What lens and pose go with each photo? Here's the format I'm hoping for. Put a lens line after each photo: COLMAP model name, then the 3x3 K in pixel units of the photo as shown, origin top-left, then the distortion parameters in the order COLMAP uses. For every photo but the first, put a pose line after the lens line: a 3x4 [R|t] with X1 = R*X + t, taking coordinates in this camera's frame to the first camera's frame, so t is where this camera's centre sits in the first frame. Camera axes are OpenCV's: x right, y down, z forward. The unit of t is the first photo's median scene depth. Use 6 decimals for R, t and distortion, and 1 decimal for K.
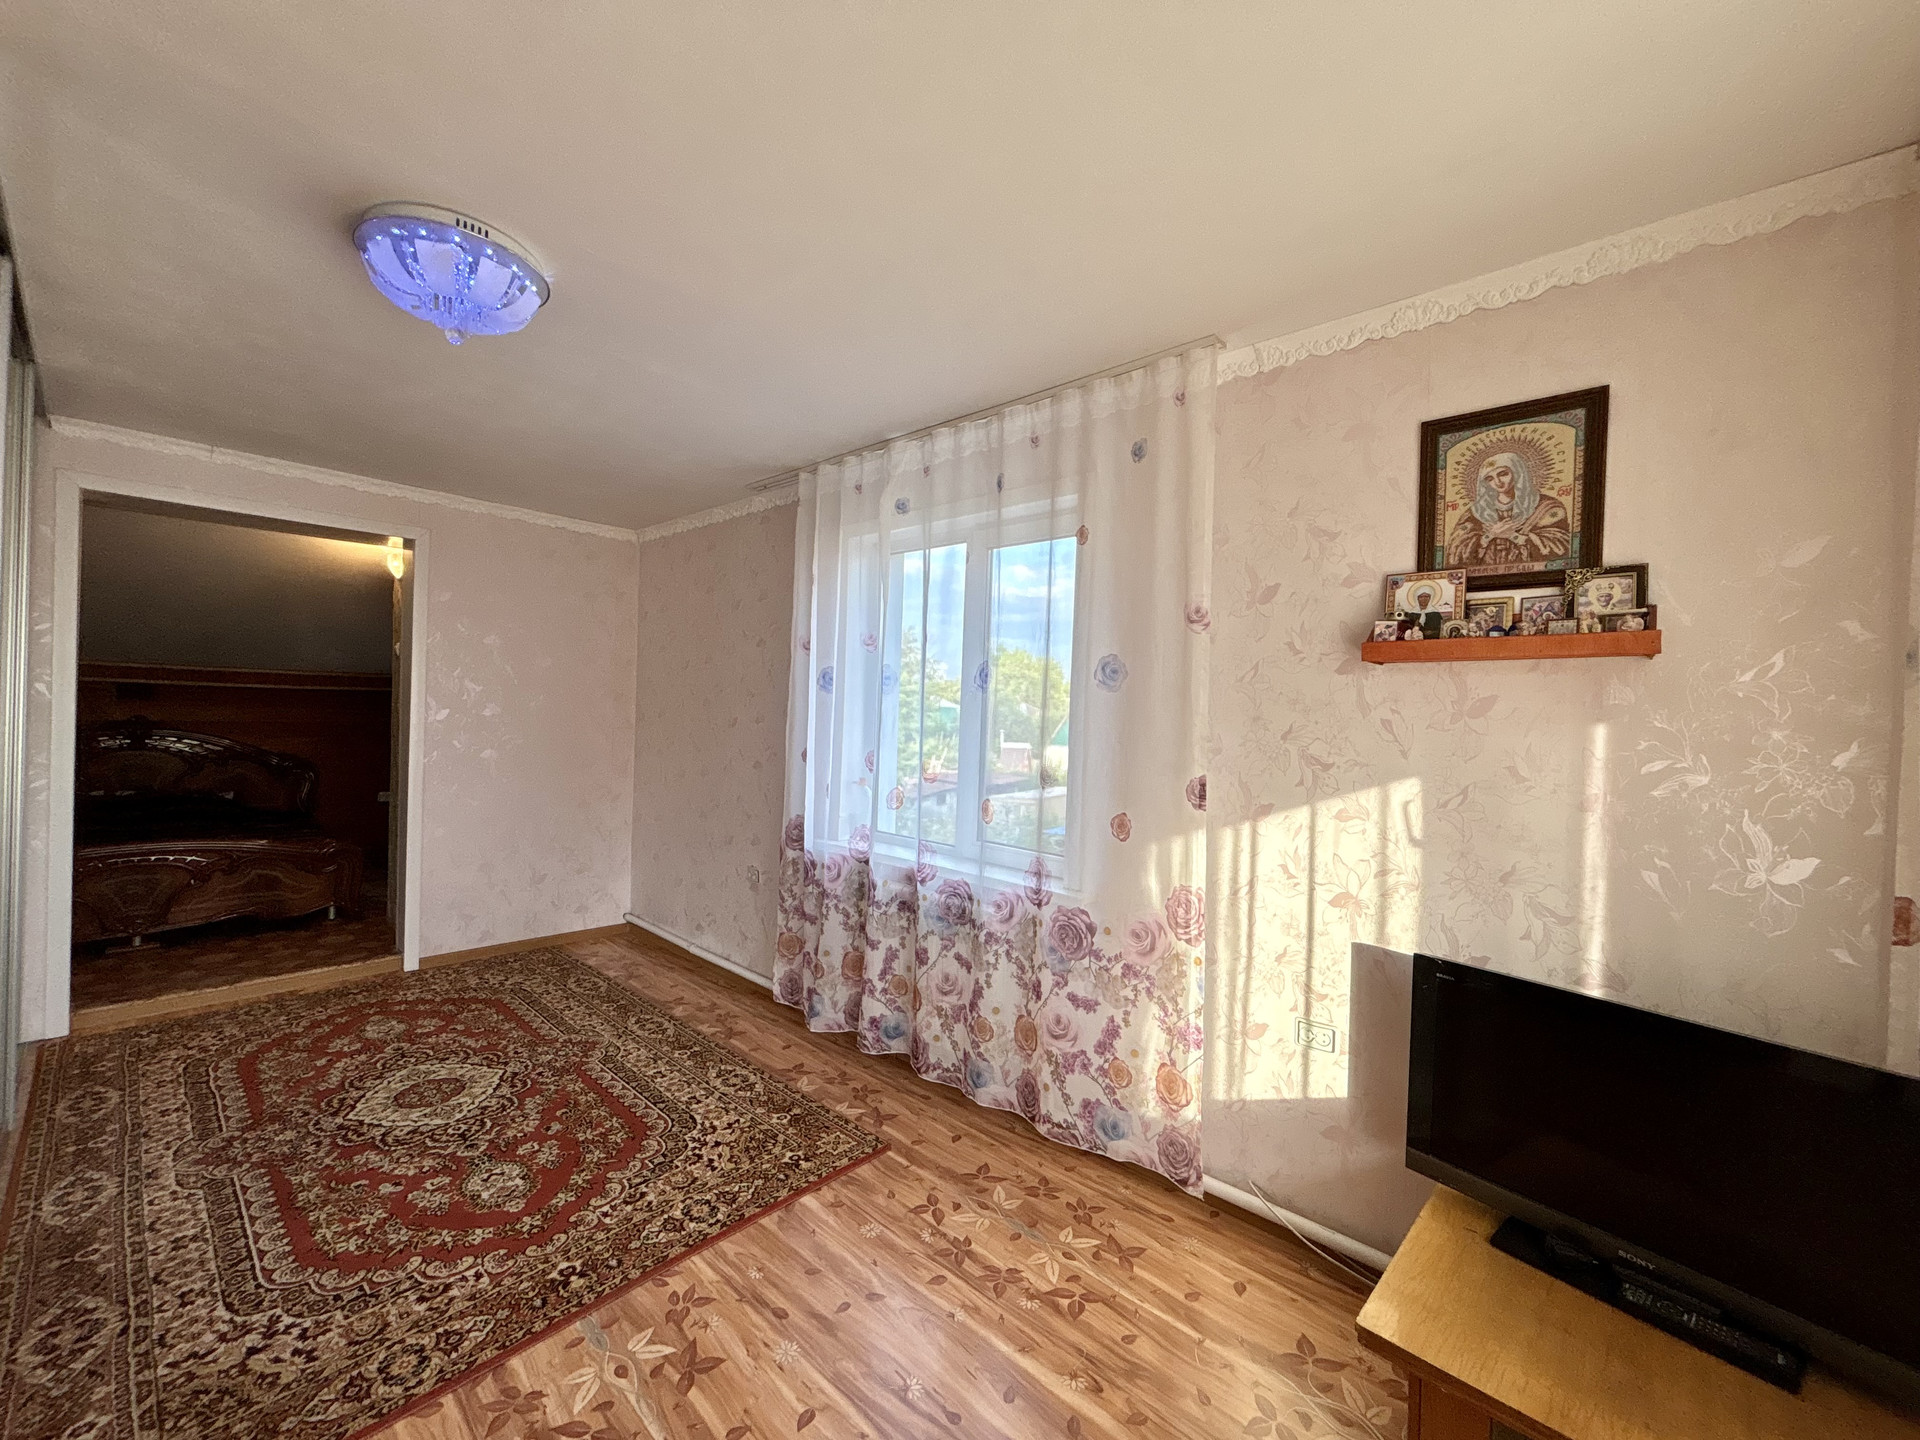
lens RADIAL K [[776.5, 0, 967.0], [0, 776.5, 718.1], [0, 0, 1]] dist [0.006445, -0.000824]
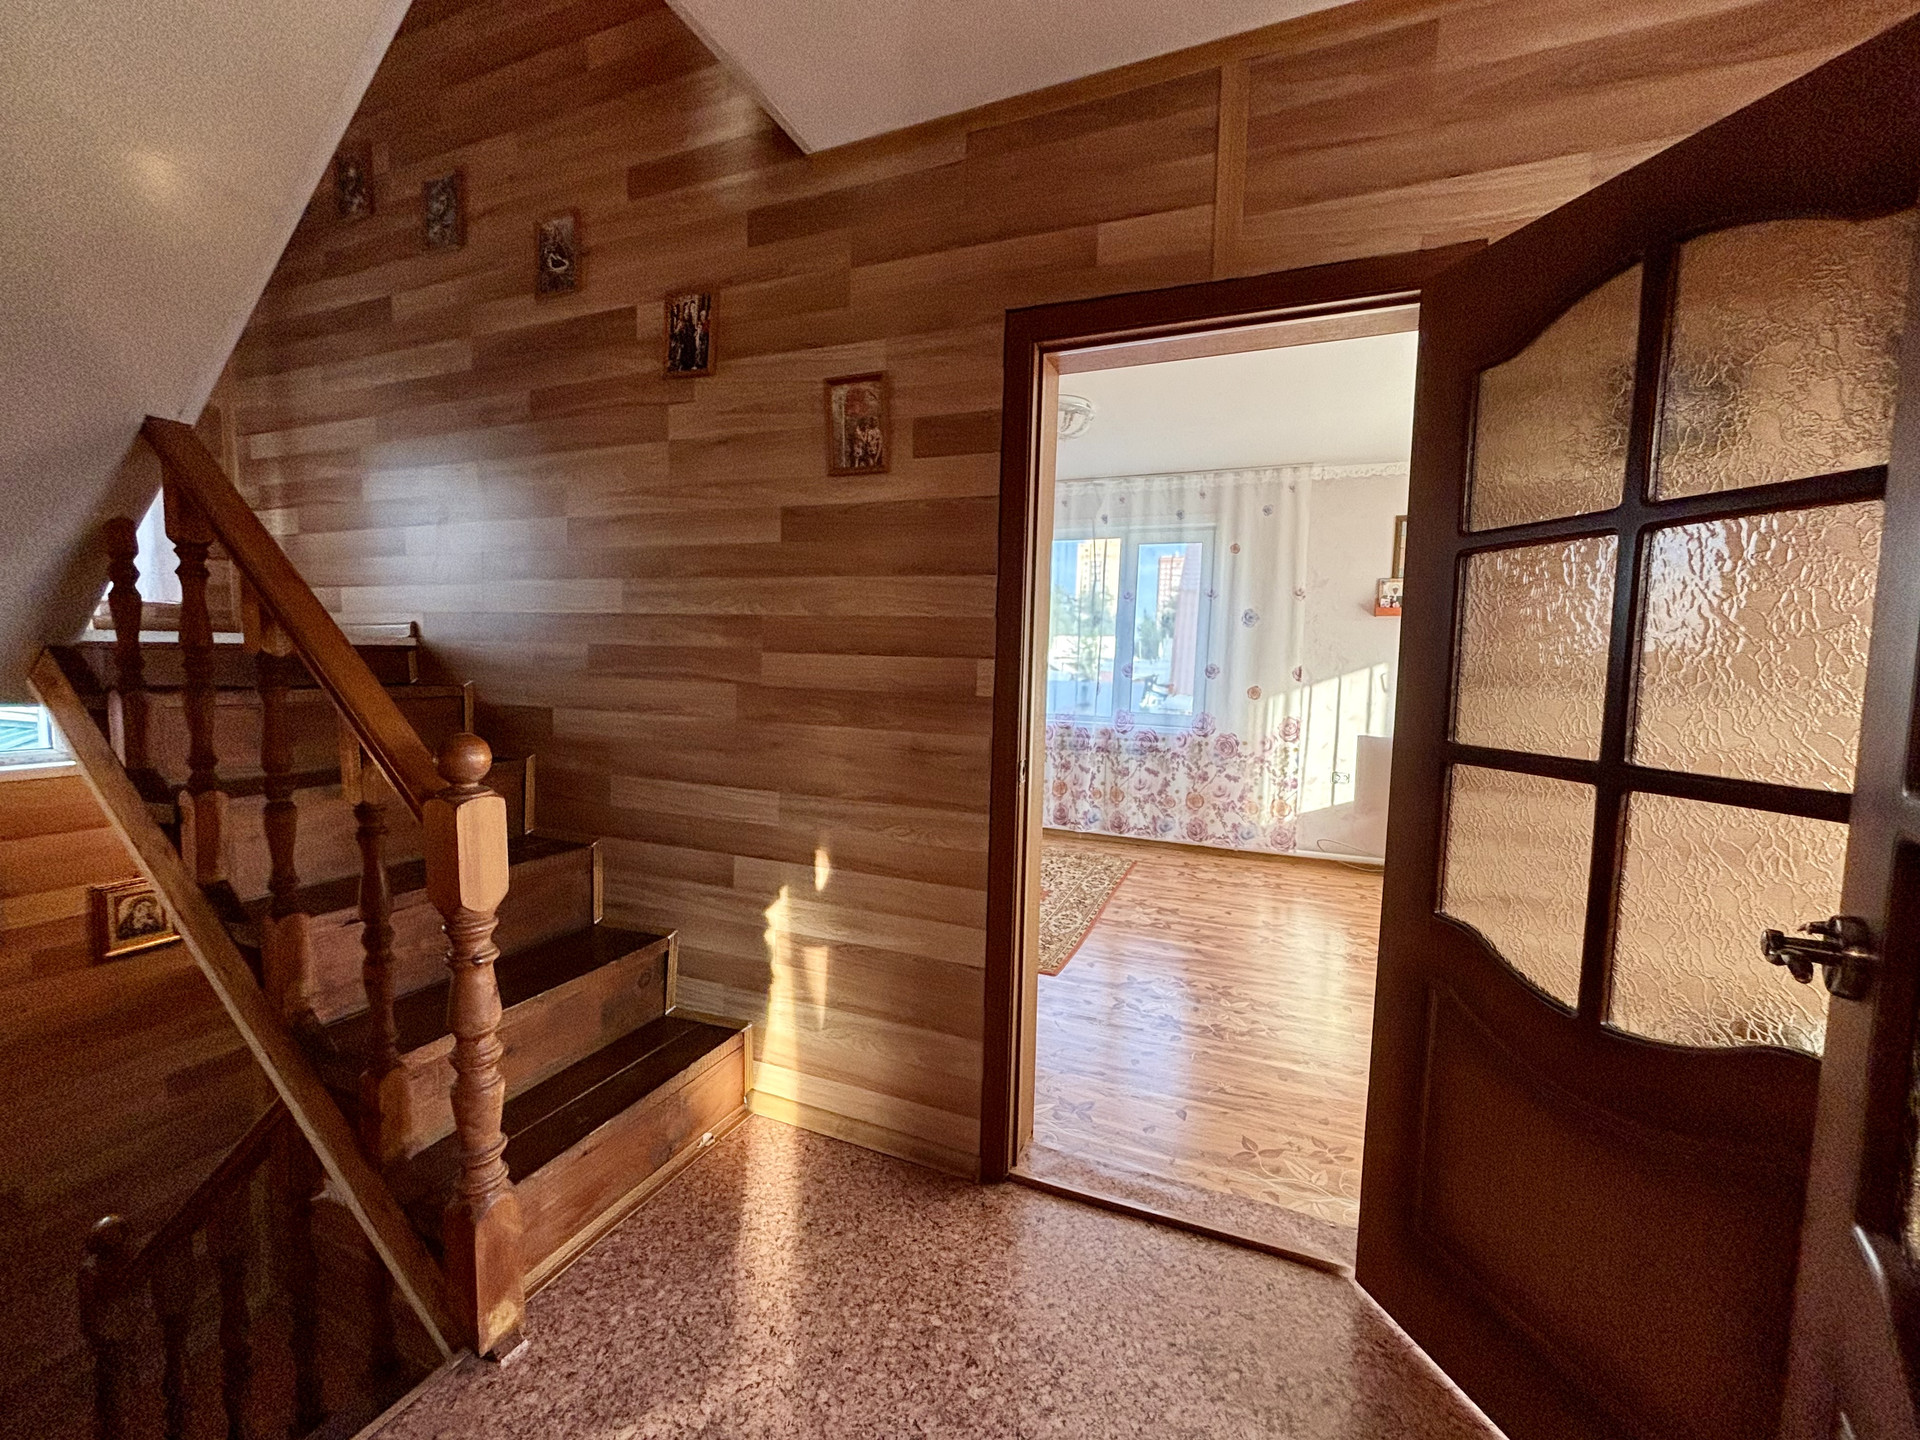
lens RADIAL K [[776.5, 0, 957.1], [0, 776.5, 716.0], [0, 0, 1]] dist [0.006445, -0.000824]
pose [[0.941508, -0.030686, 0.335591, -1.247814], [0.003142, 0.996601, 0.082315, 0.028155], [-0.336976, -0.076445, 0.938405, -0.691851]]
